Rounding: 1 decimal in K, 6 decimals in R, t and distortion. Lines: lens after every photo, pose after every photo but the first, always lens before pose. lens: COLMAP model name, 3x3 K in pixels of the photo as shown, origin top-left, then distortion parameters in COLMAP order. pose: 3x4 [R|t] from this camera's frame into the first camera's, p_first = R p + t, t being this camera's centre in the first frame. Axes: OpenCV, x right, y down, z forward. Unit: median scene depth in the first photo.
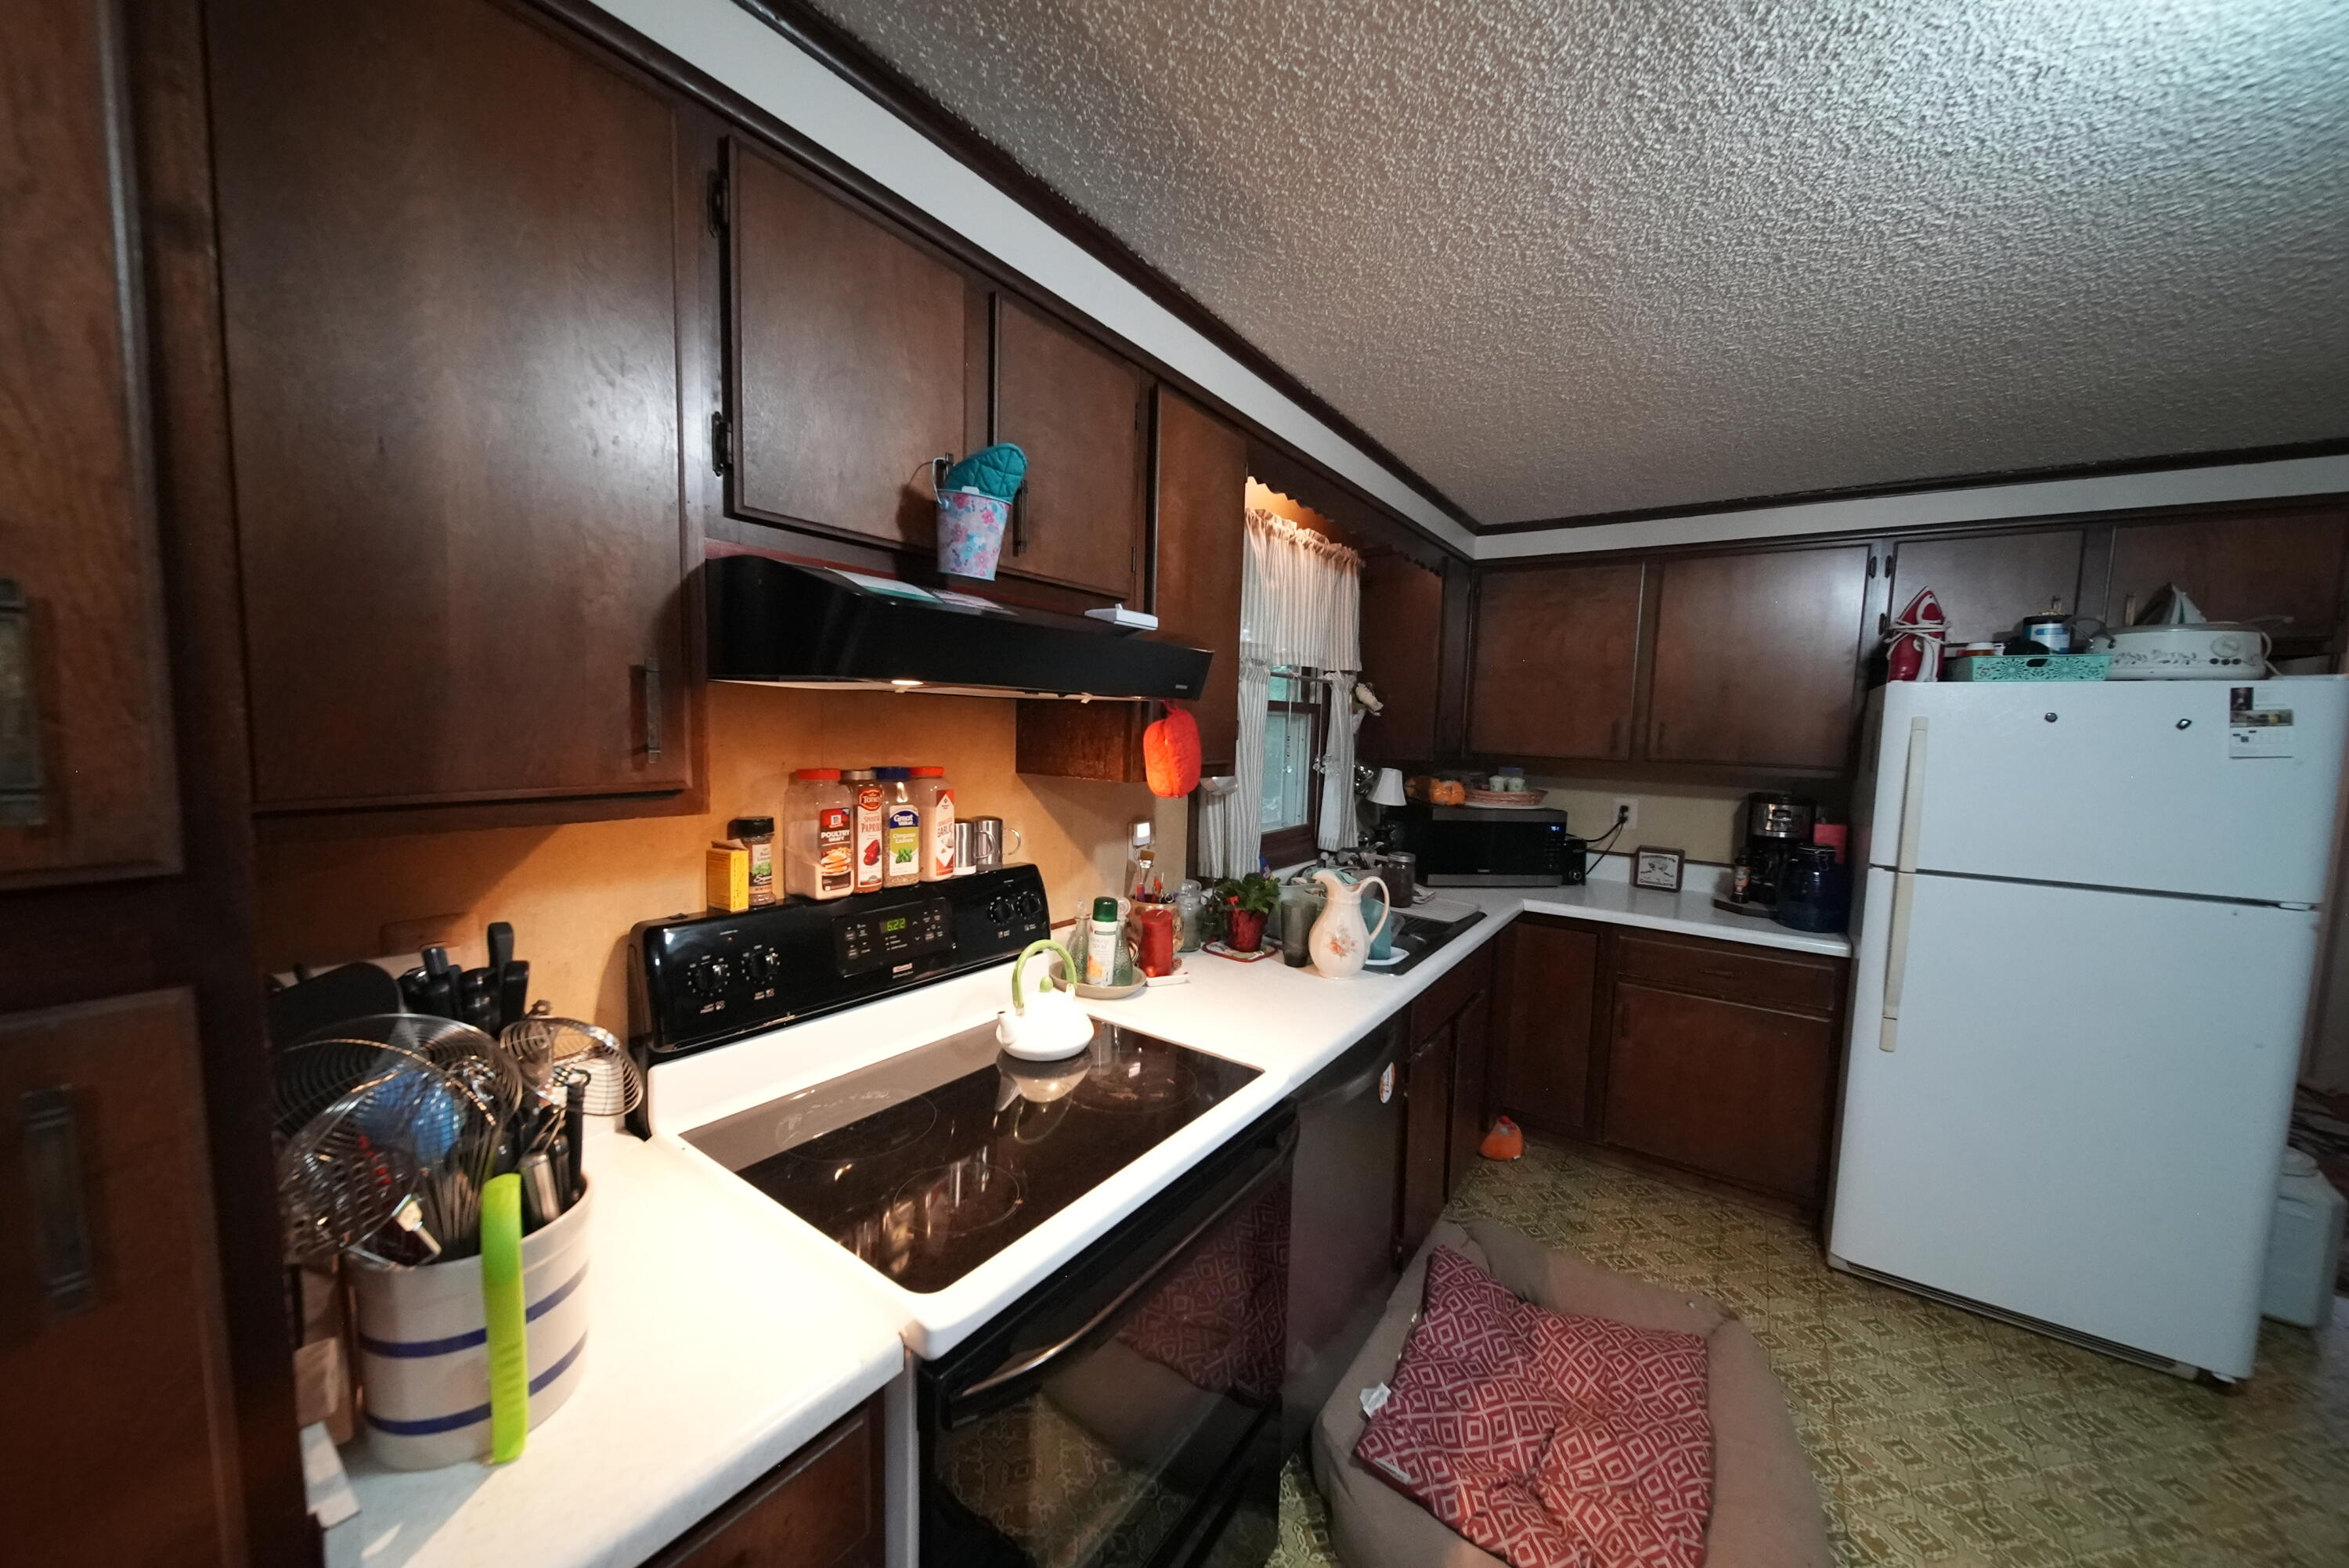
lens RADIAL K [[822.1, 0, 1175.6], [0, 822.1, 786.1], [0, 0, 1]] dist [0.000921, -0.001403]
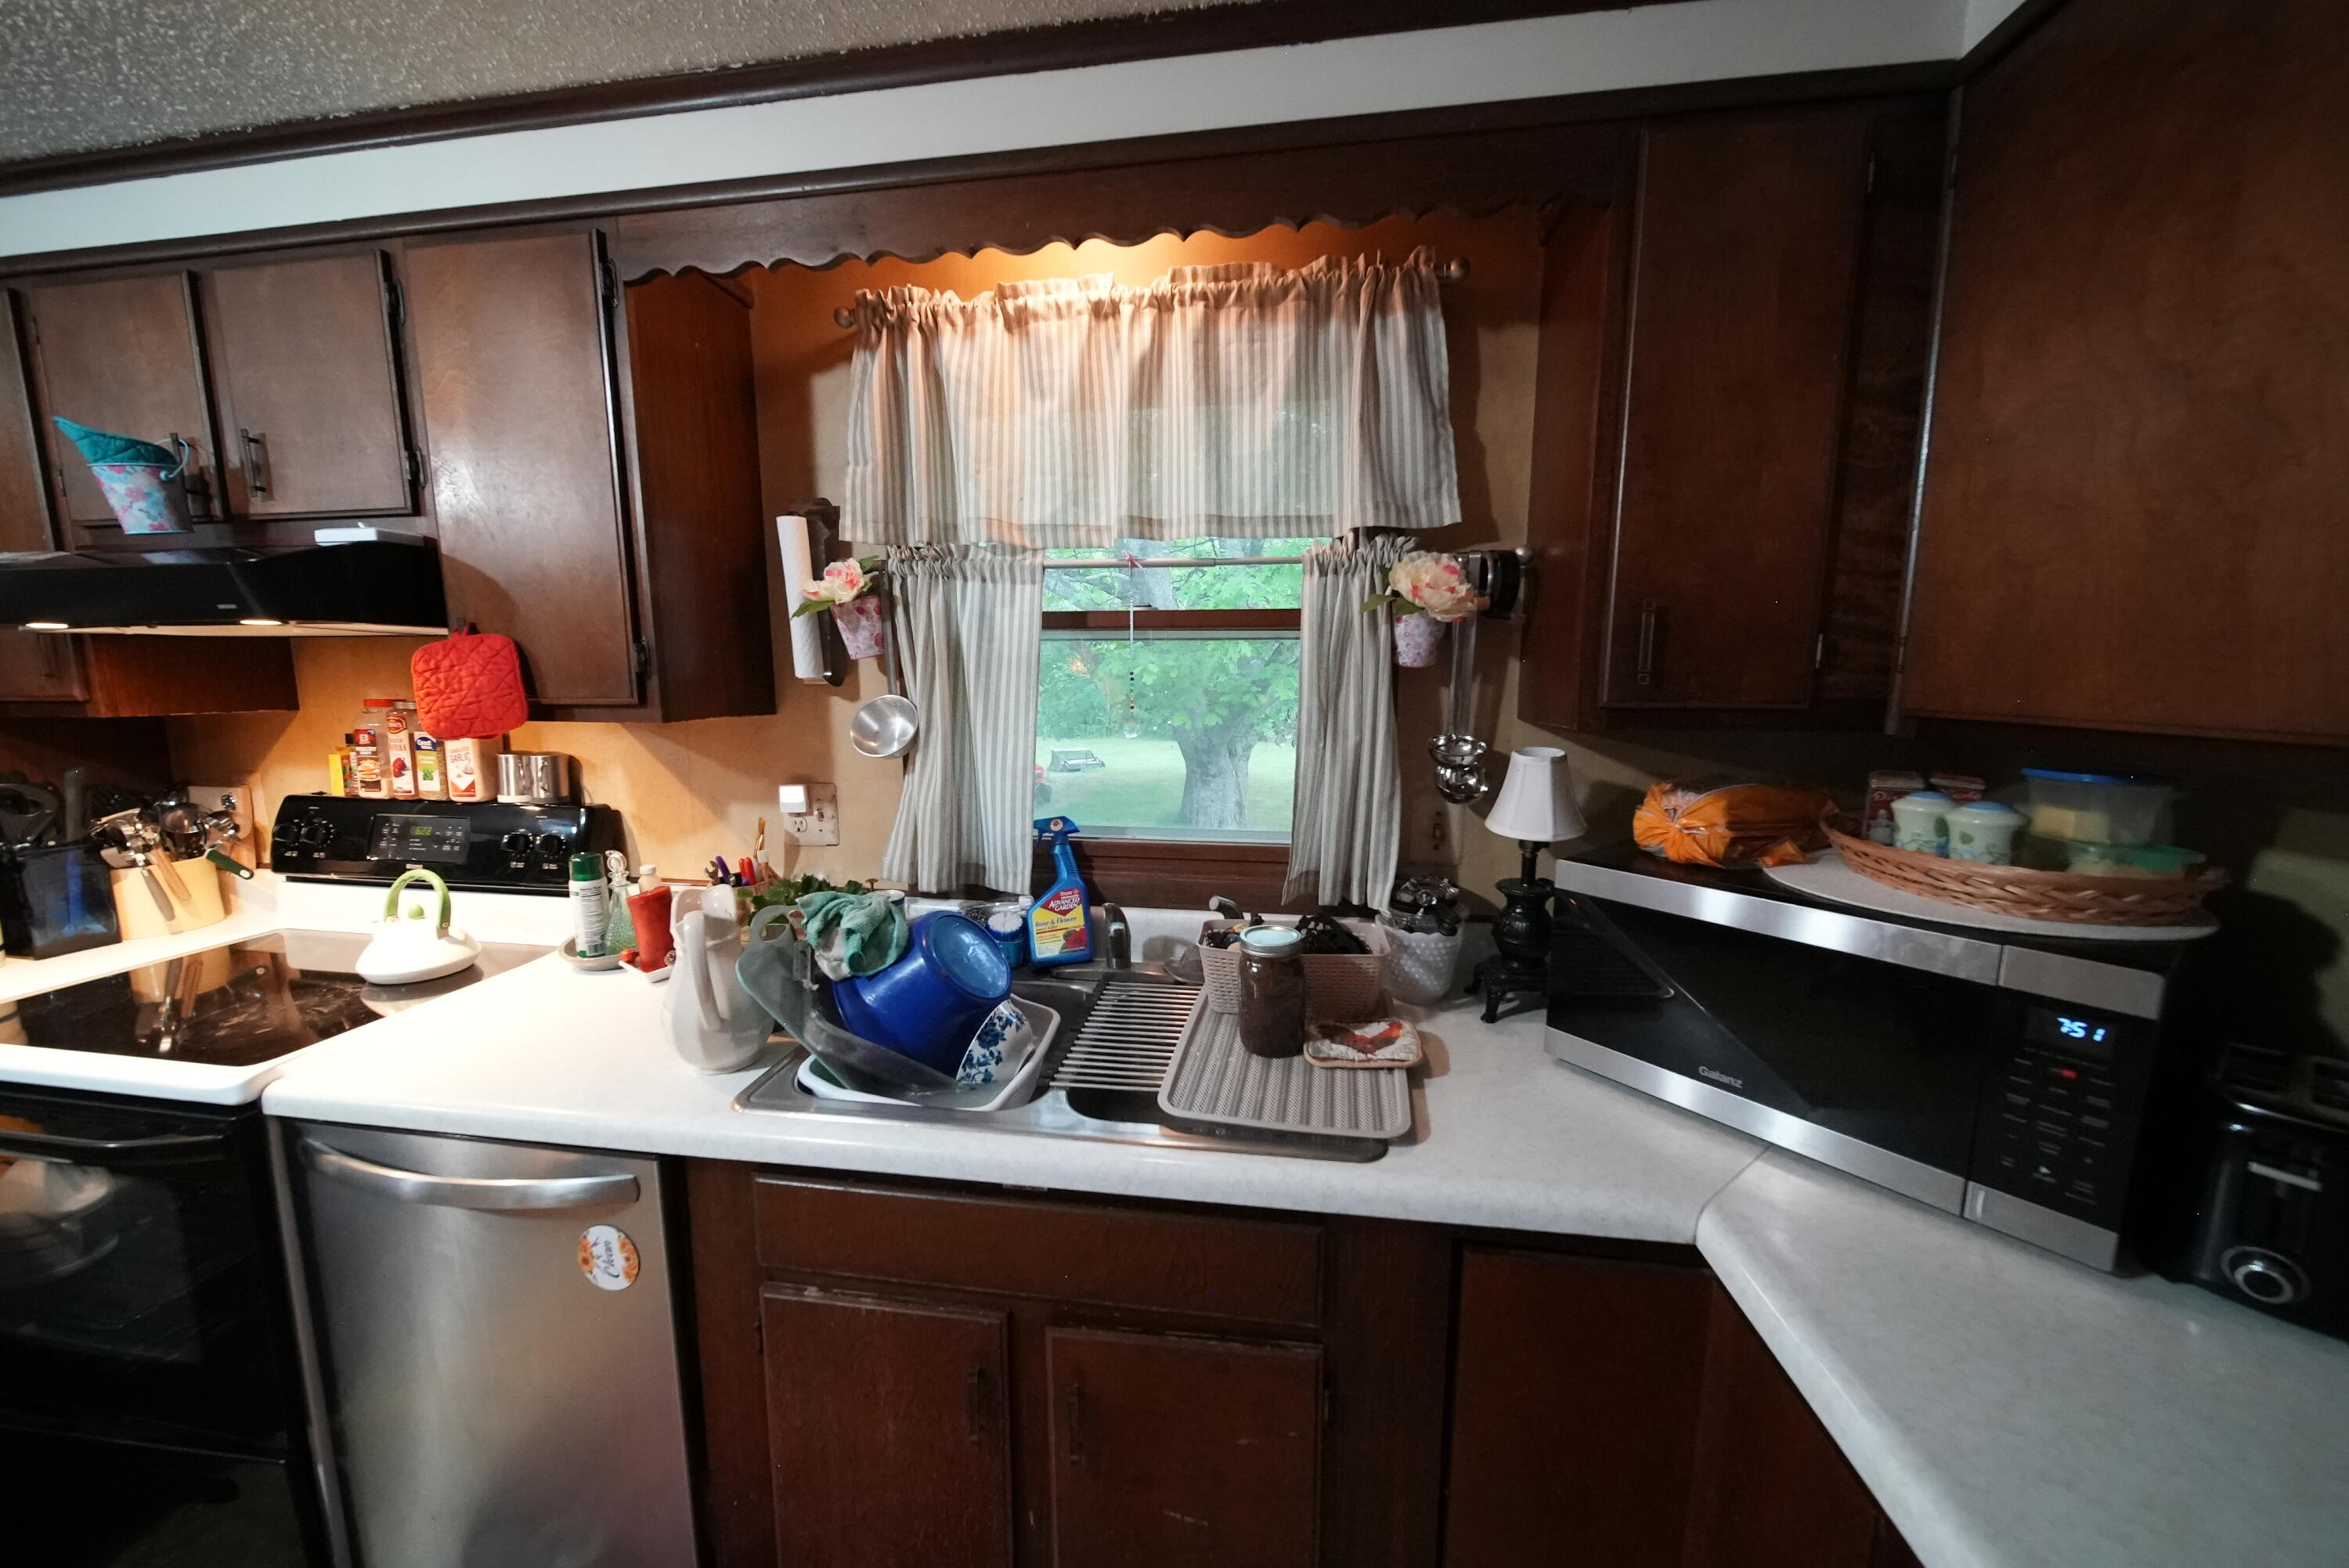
lens RADIAL K [[822.1, 0, 1175.2], [0, 822.1, 789.9], [0, 0, 1]] dist [0.000921, -0.001403]
pose [[0.441112, 0.091301, -0.892796, 1.211343], [-0.059964, 0.995587, 0.072186, -0.044115], [0.895447, 0.021694, 0.444640, 1.441012]]
